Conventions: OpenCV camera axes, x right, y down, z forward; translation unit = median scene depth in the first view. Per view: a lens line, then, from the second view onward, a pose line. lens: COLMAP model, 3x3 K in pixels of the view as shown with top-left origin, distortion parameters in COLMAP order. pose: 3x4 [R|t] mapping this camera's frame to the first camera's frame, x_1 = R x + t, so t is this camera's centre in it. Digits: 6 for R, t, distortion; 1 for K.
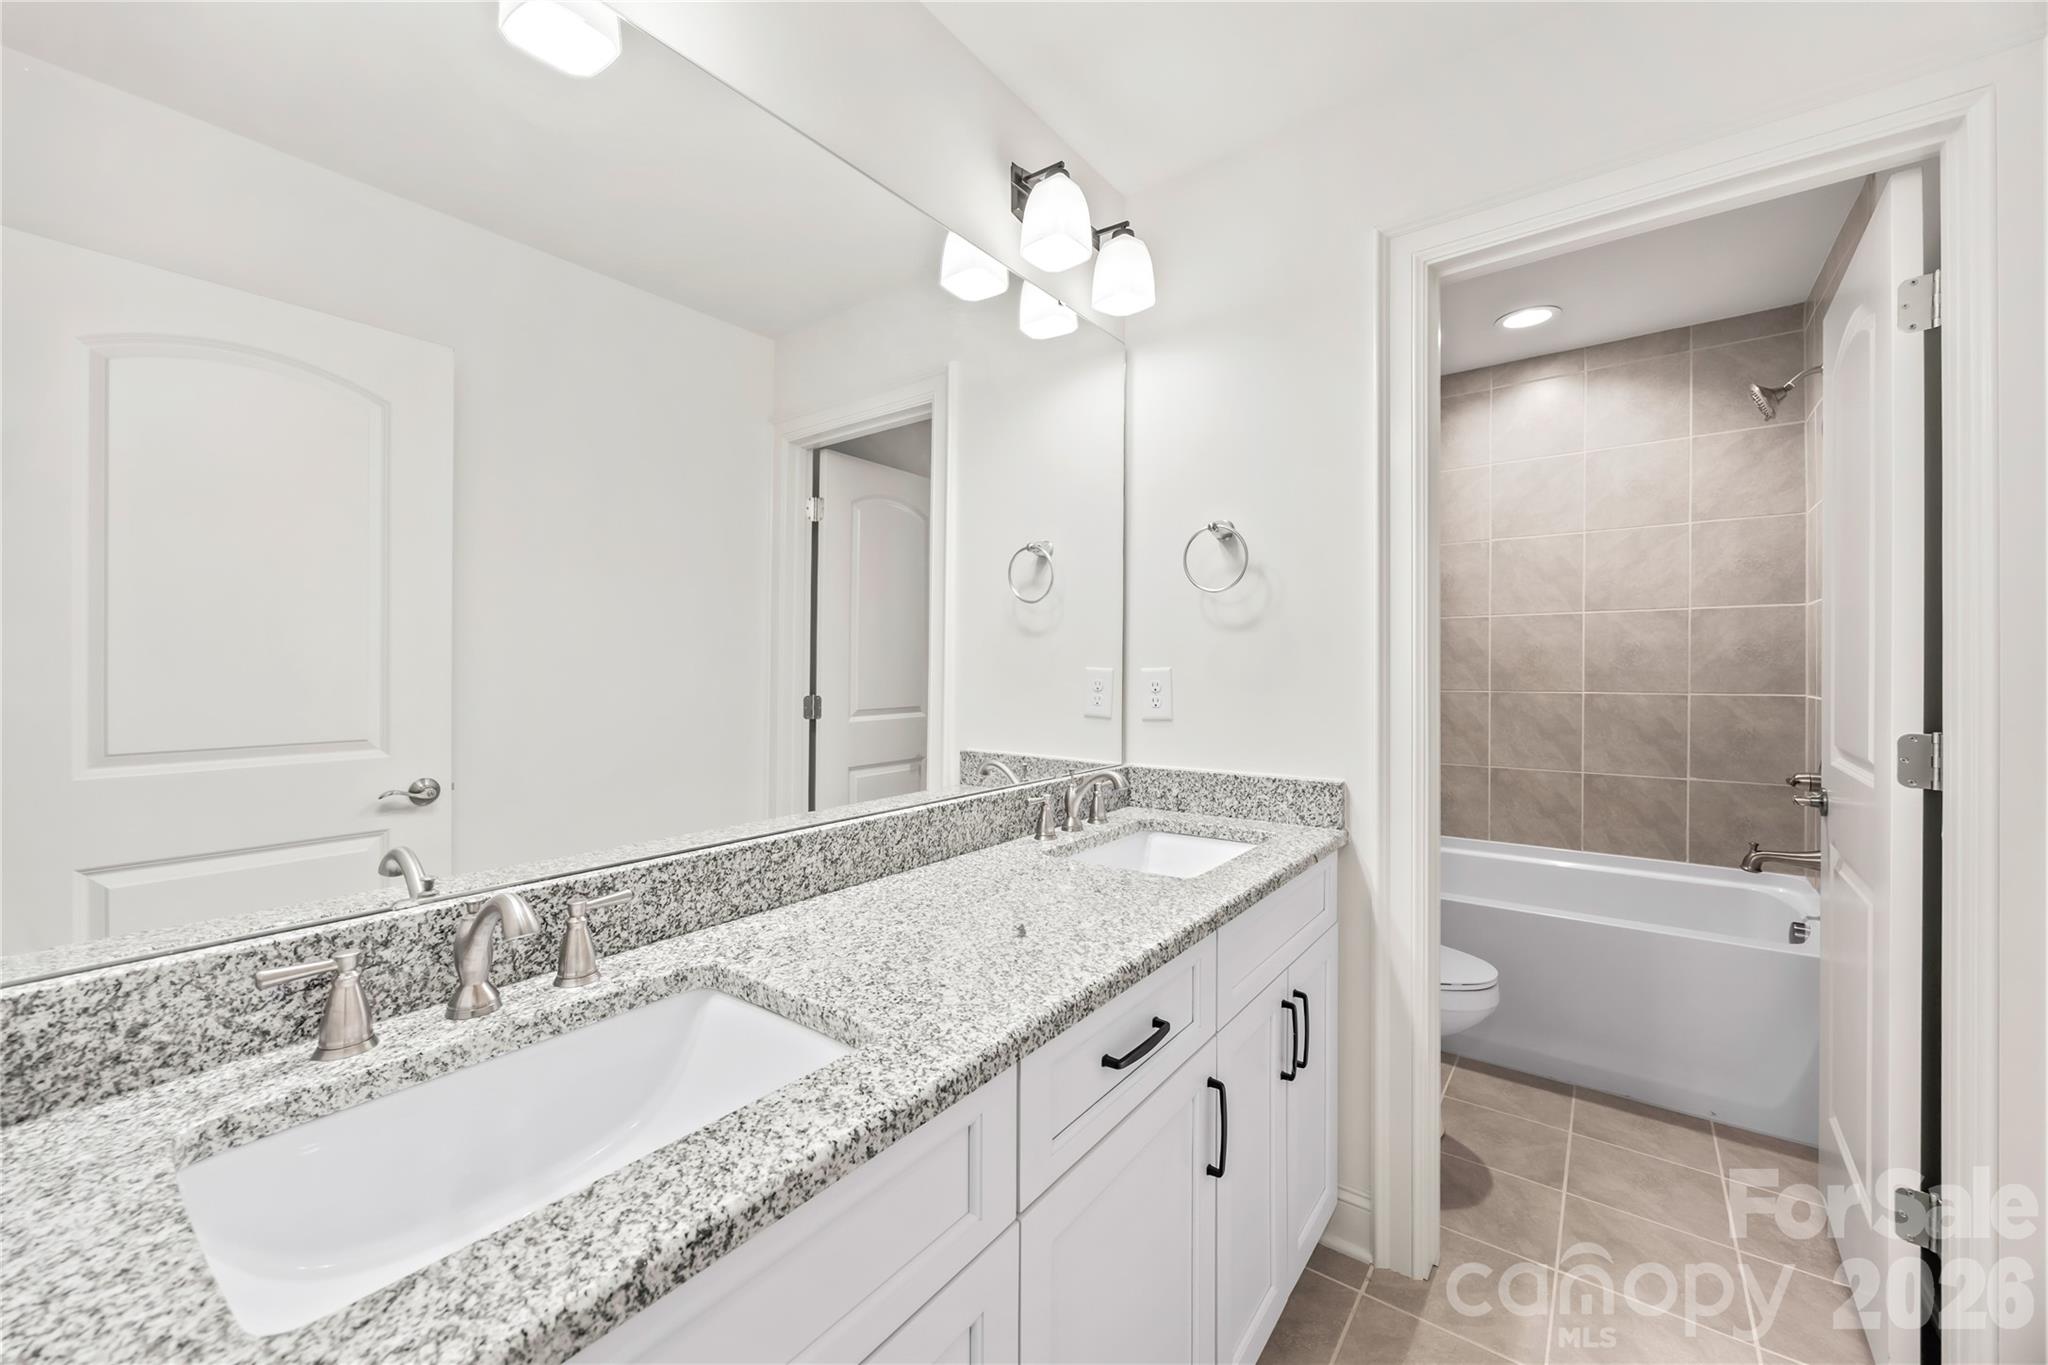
lens RADIAL K [[799.9, 0, 1008.5], [0, 799.9, 674.3], [0, 0, 1]] dist [0.004448, 0.000174]
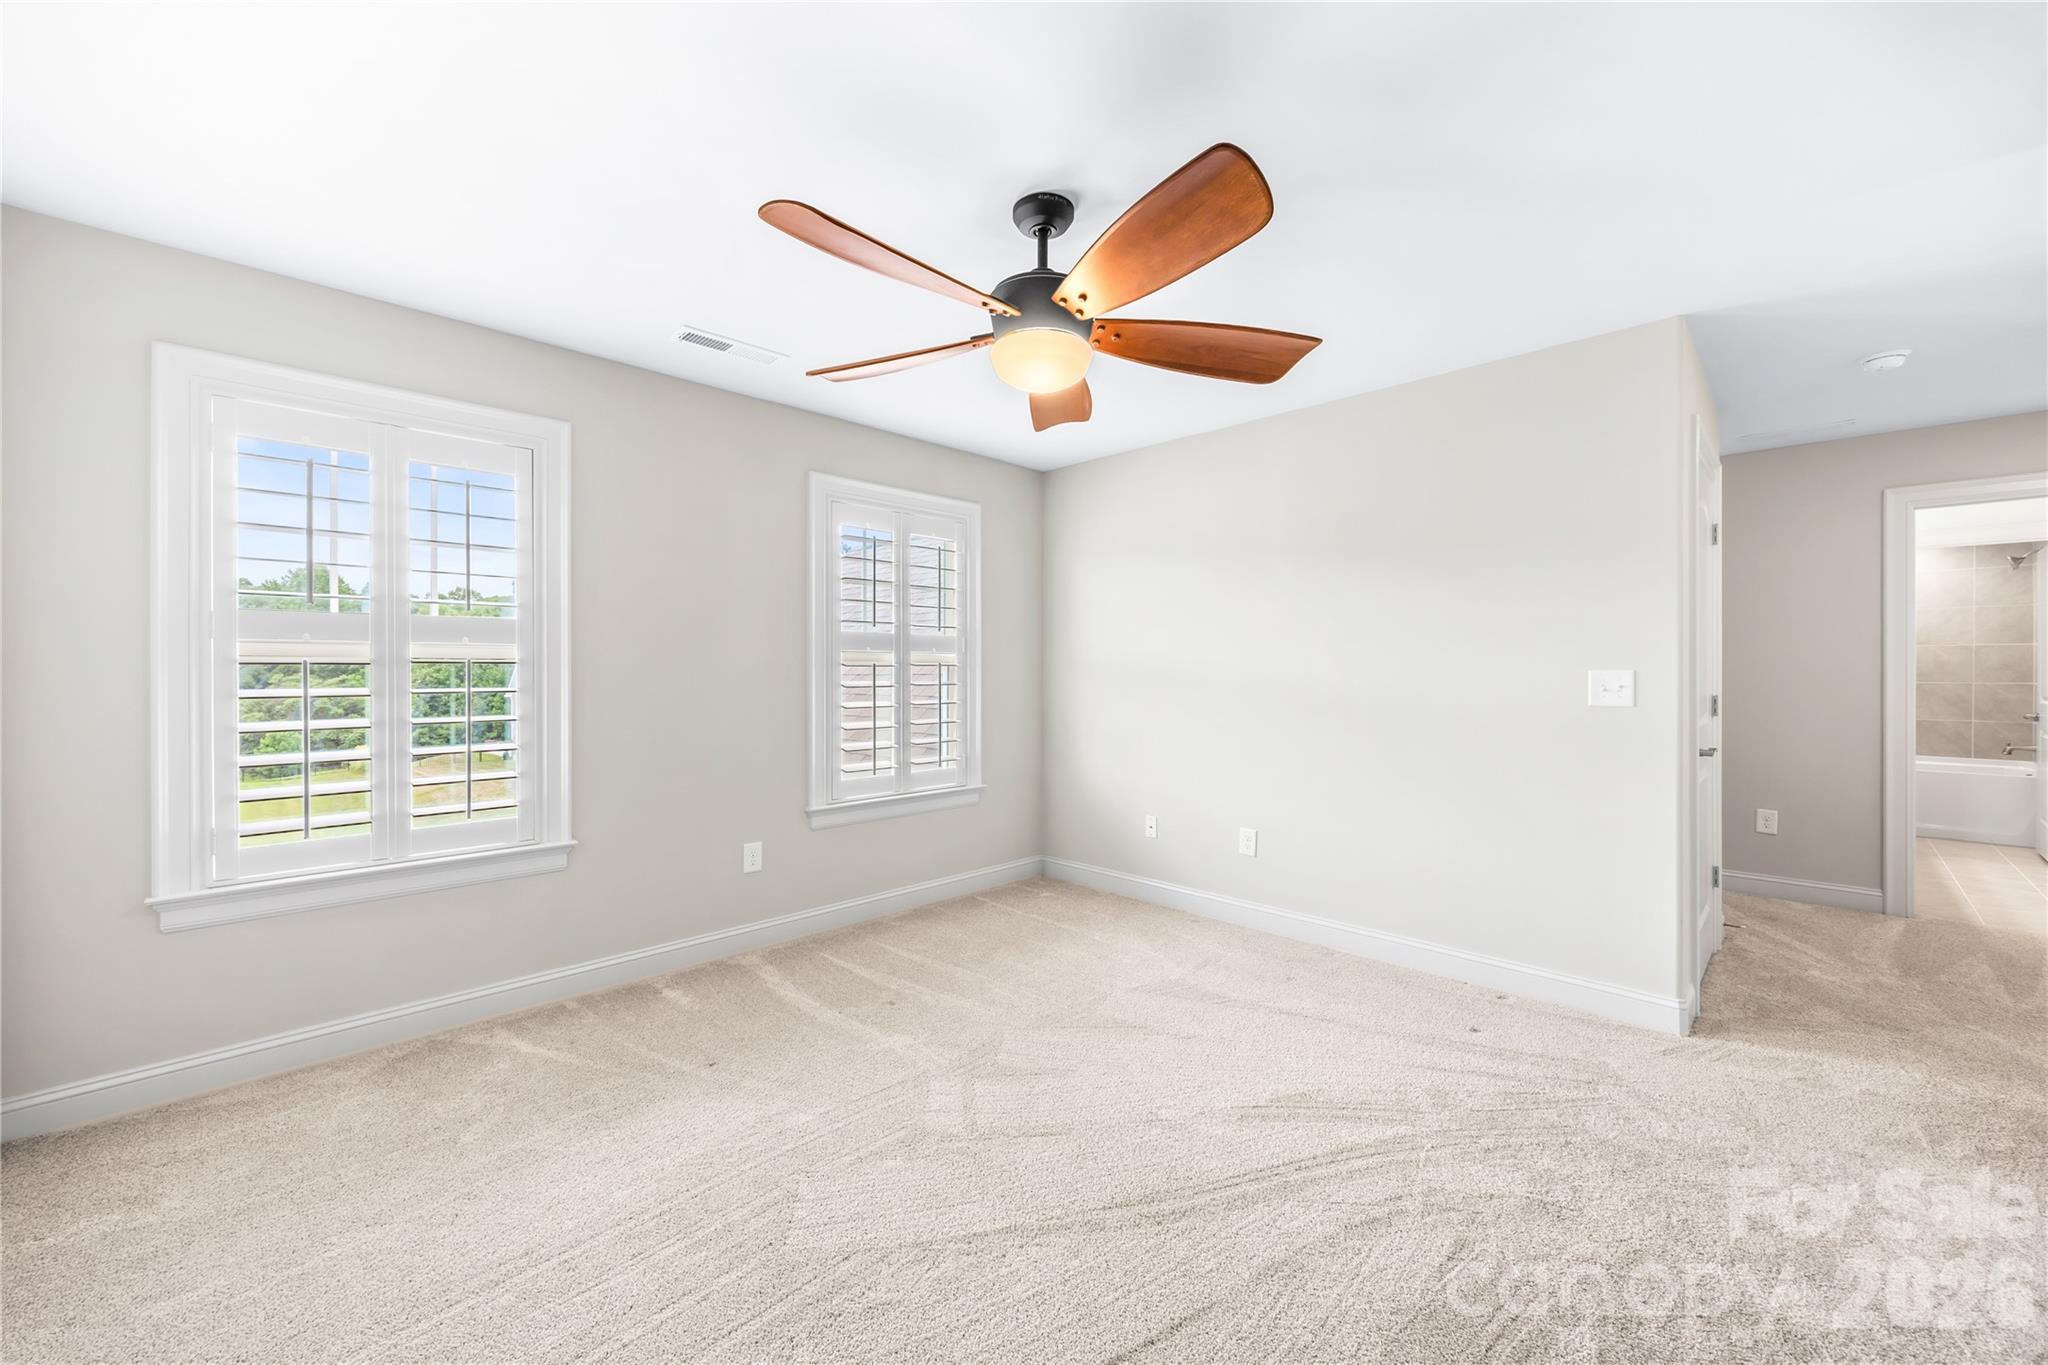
lens RADIAL K [[799.9, 0, 1035.9], [0, 799.9, 683.7], [0, 0, 1]] dist [0.004448, 0.000174]
pose [[0.992989, -0.000248, -0.118210, -1.504756], [0.000686, 0.999993, 0.003664, 0.016956], [0.118208, -0.003719, 0.992982, -1.561309]]
